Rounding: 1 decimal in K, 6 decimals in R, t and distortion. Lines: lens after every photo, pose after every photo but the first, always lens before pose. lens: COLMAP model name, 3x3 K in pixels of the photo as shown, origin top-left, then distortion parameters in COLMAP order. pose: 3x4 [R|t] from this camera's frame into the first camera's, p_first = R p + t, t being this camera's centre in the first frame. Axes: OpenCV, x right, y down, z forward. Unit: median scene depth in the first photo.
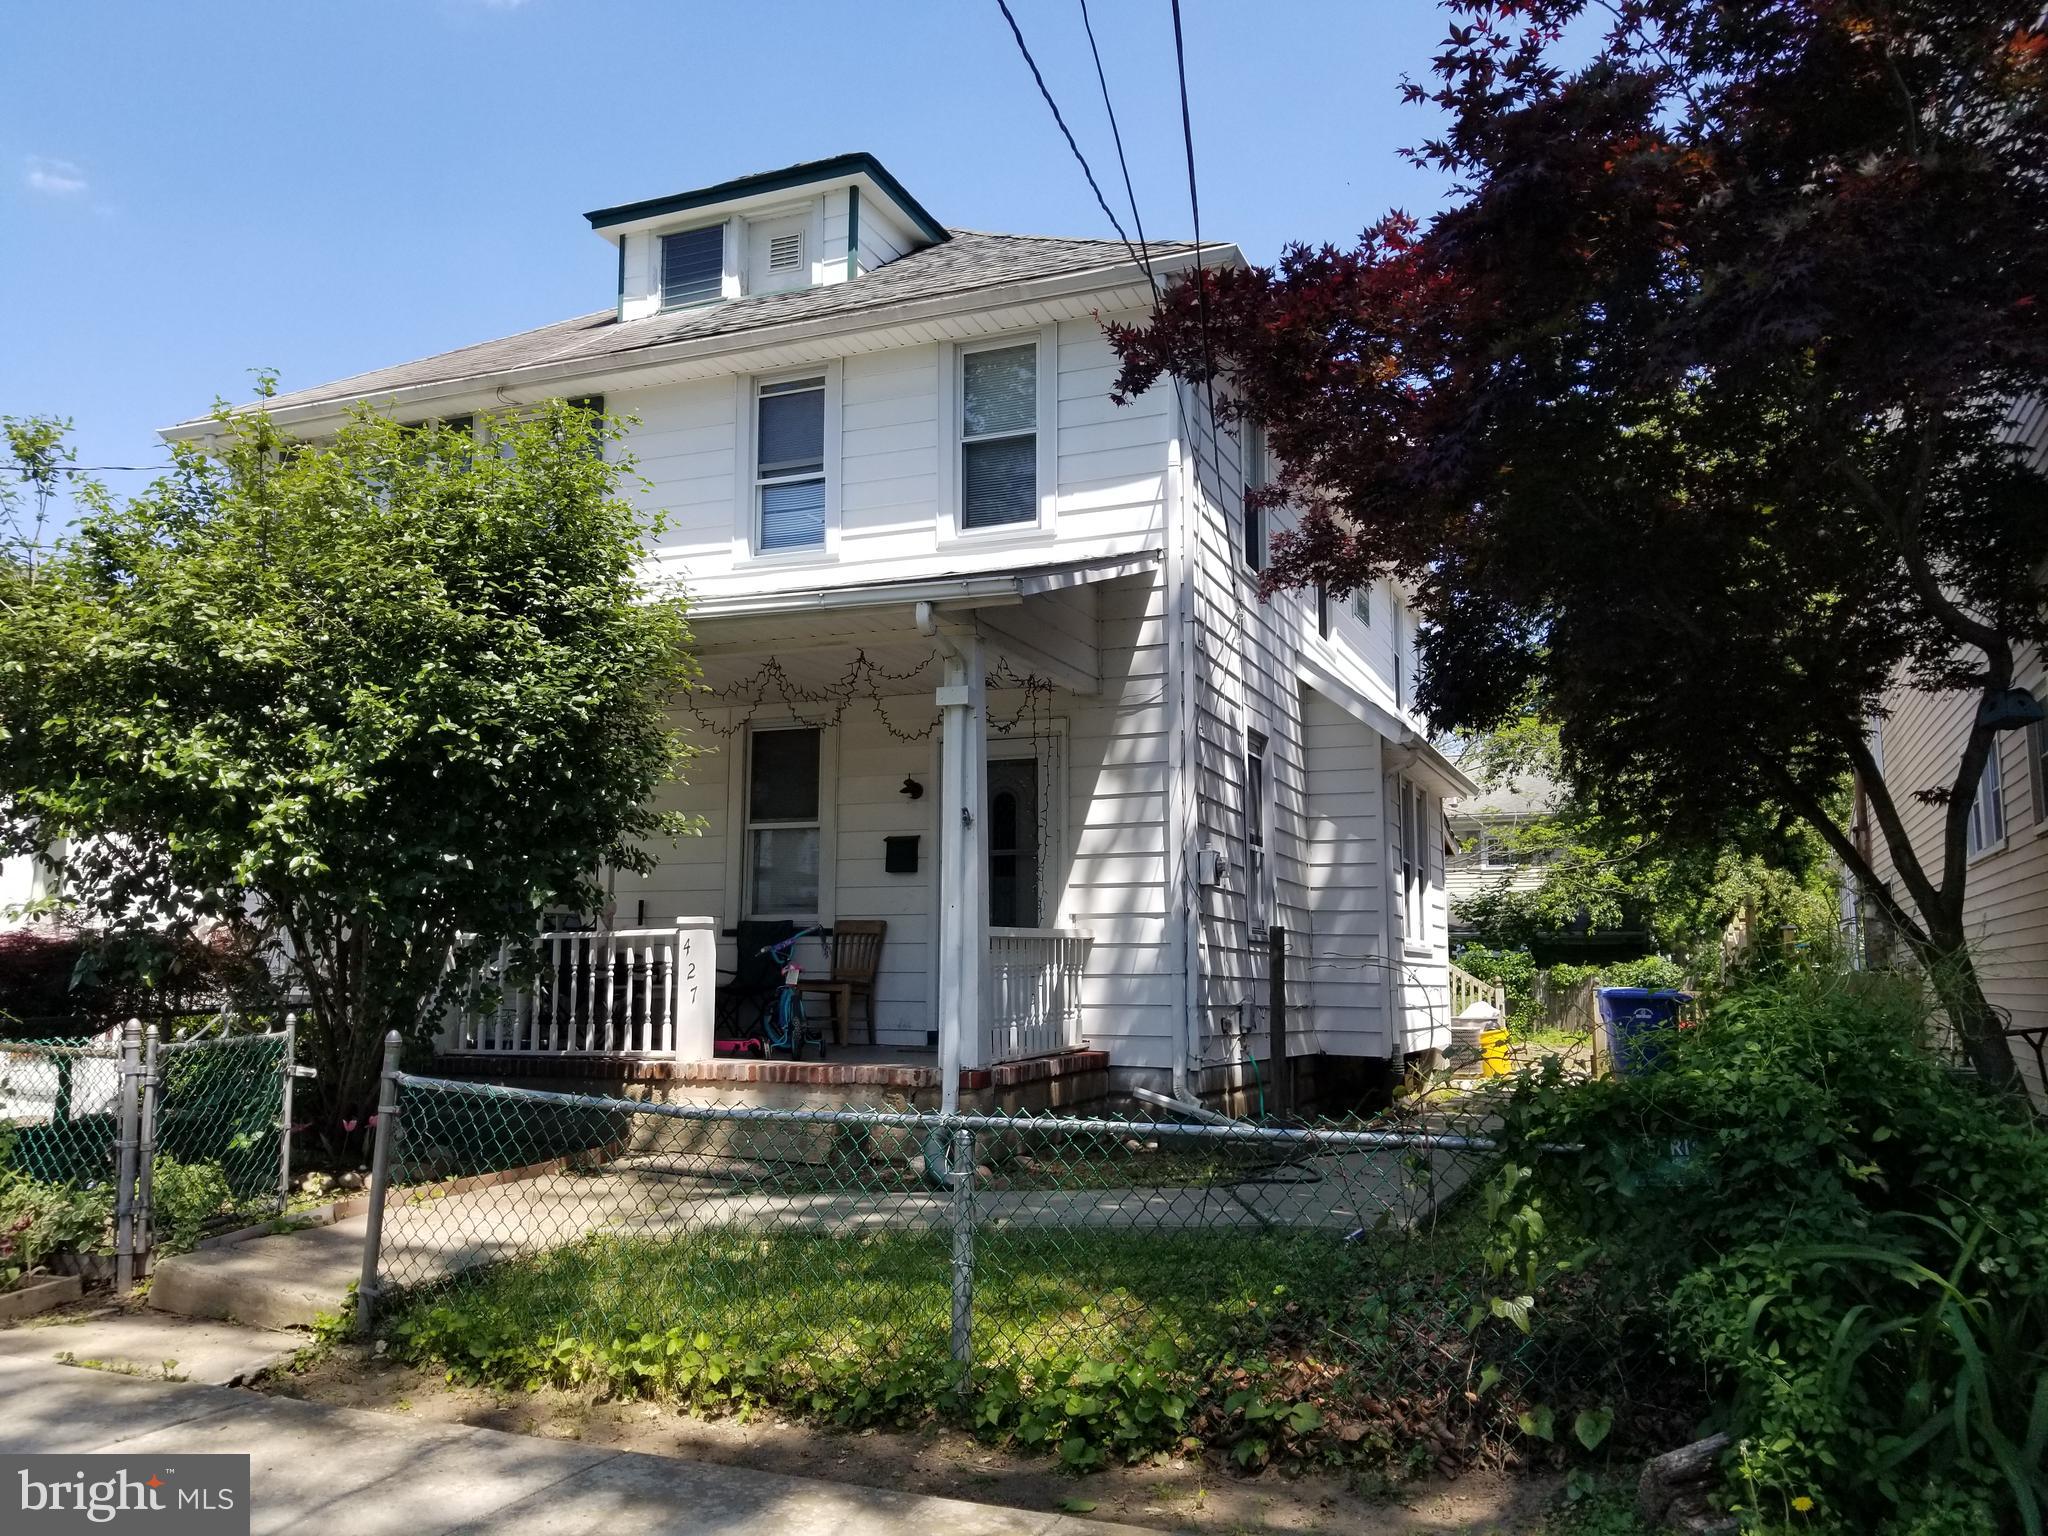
lens RADIAL K [[1637.9, 0, 981.0], [0, 1637.9, 756.0], [0, 0, 1]] dist [0.135376, -0.207433]
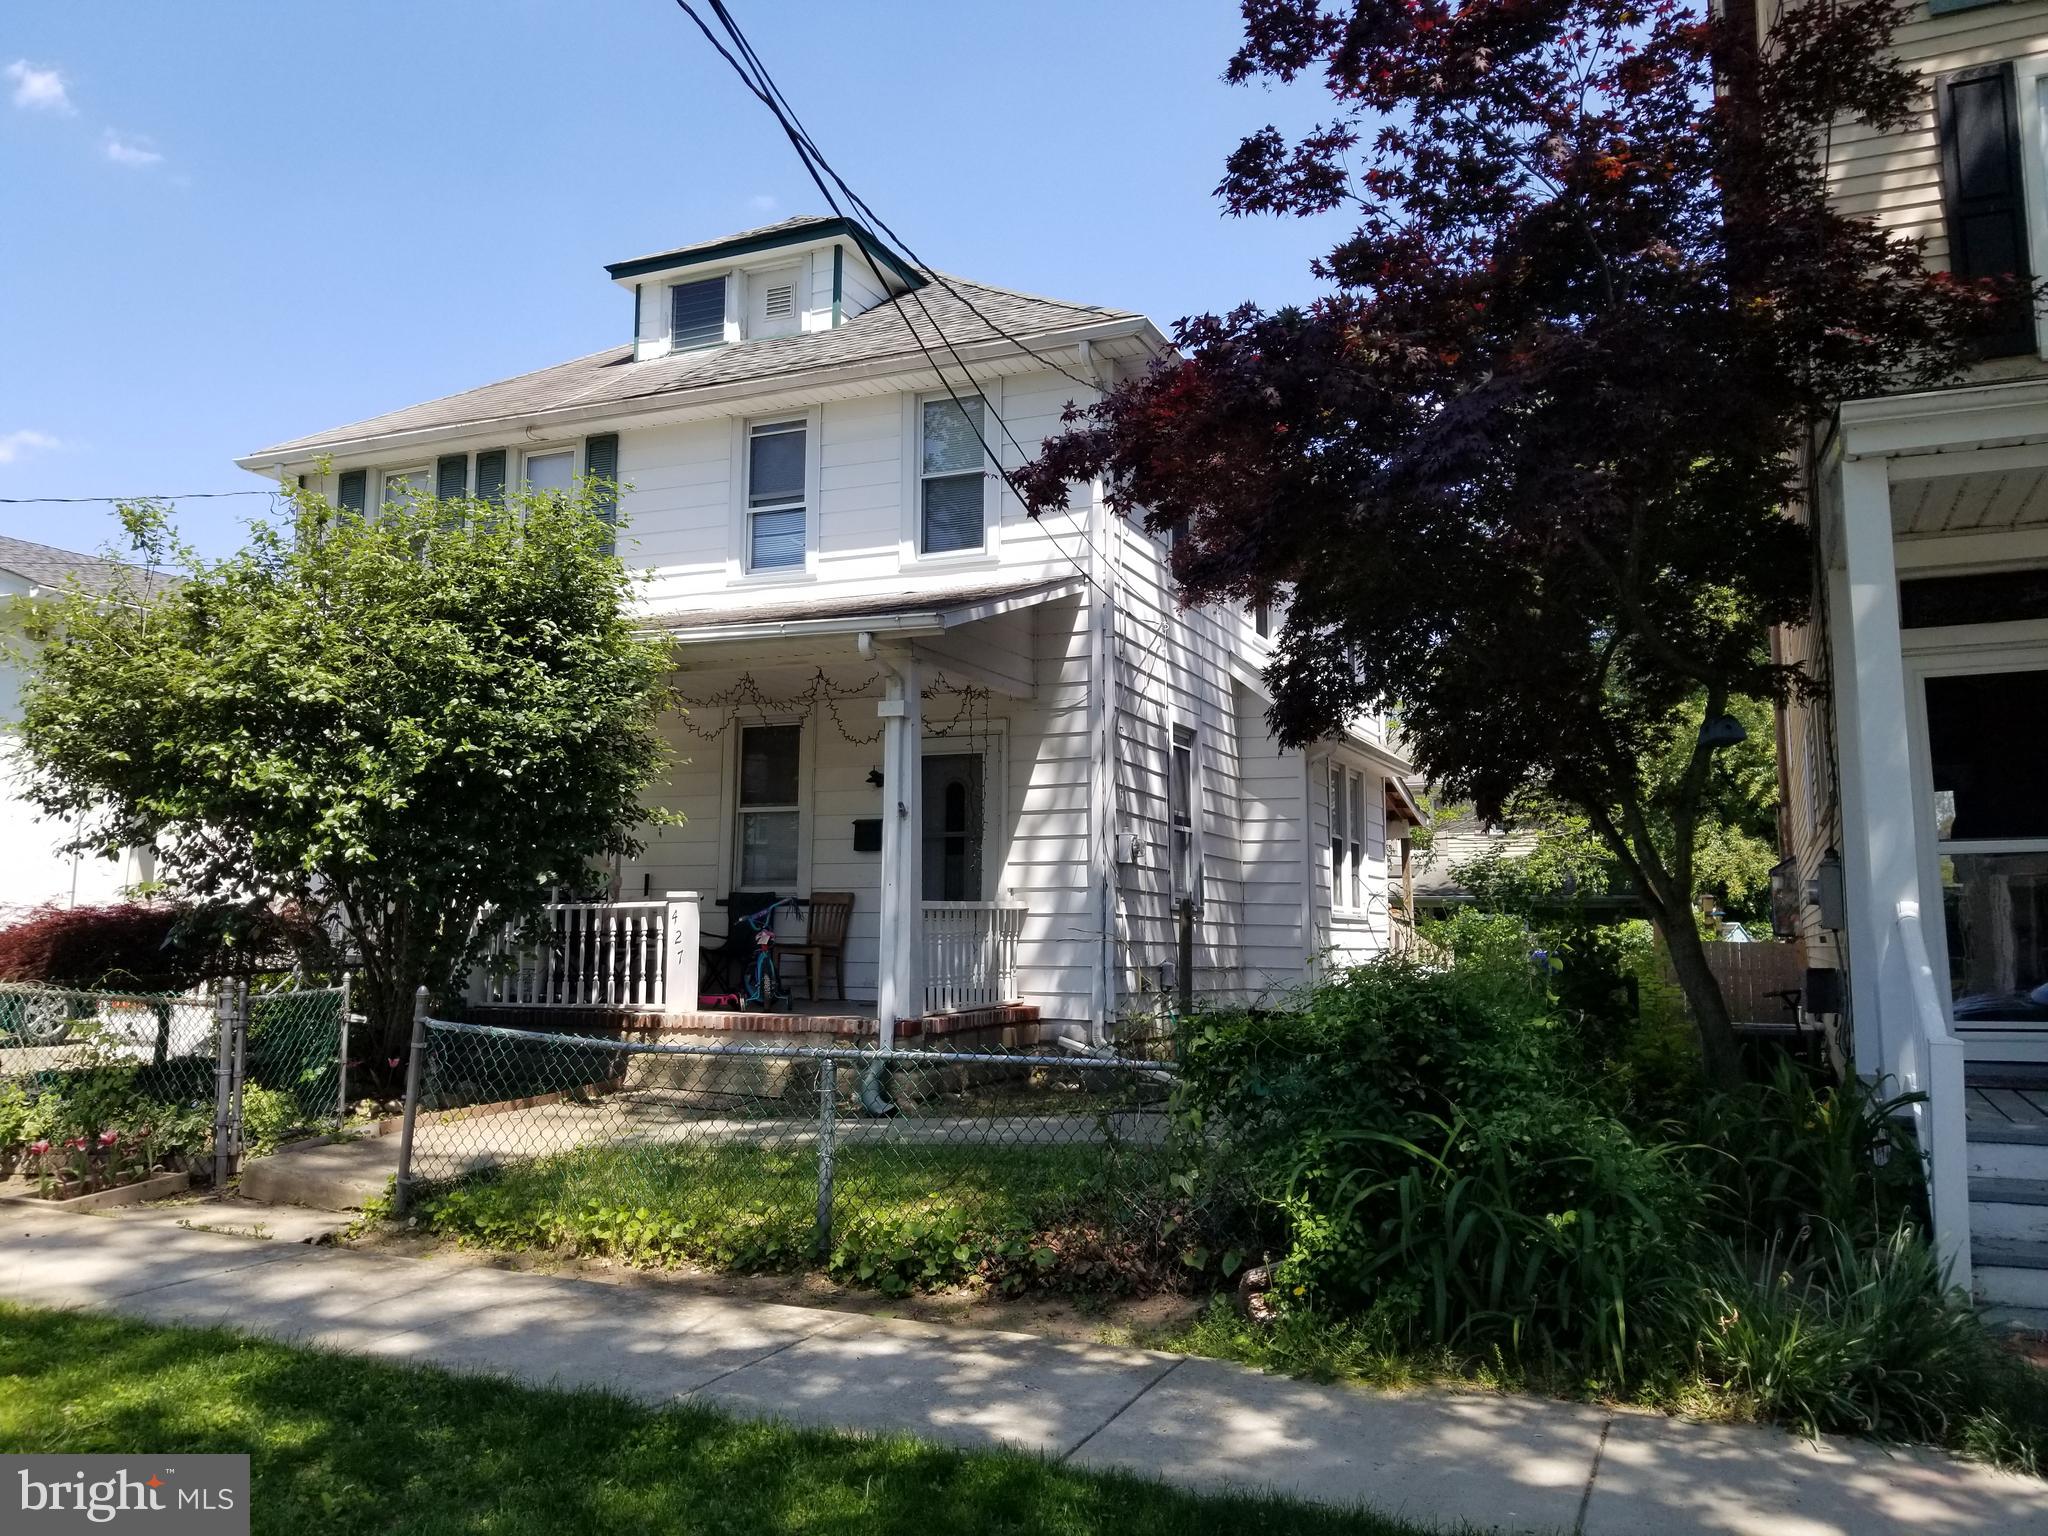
lens RADIAL K [[1776.6, 0, 1018.3], [0, 1776.6, 680.5], [0, 0, 1]] dist [0.163848, -0.269561]
pose [[0.999307, -0.001151, -0.037209, 0.116820], [0.000931, 0.999982, -0.005915, -0.046656], [0.037215, 0.005876, 0.999290, -0.283337]]
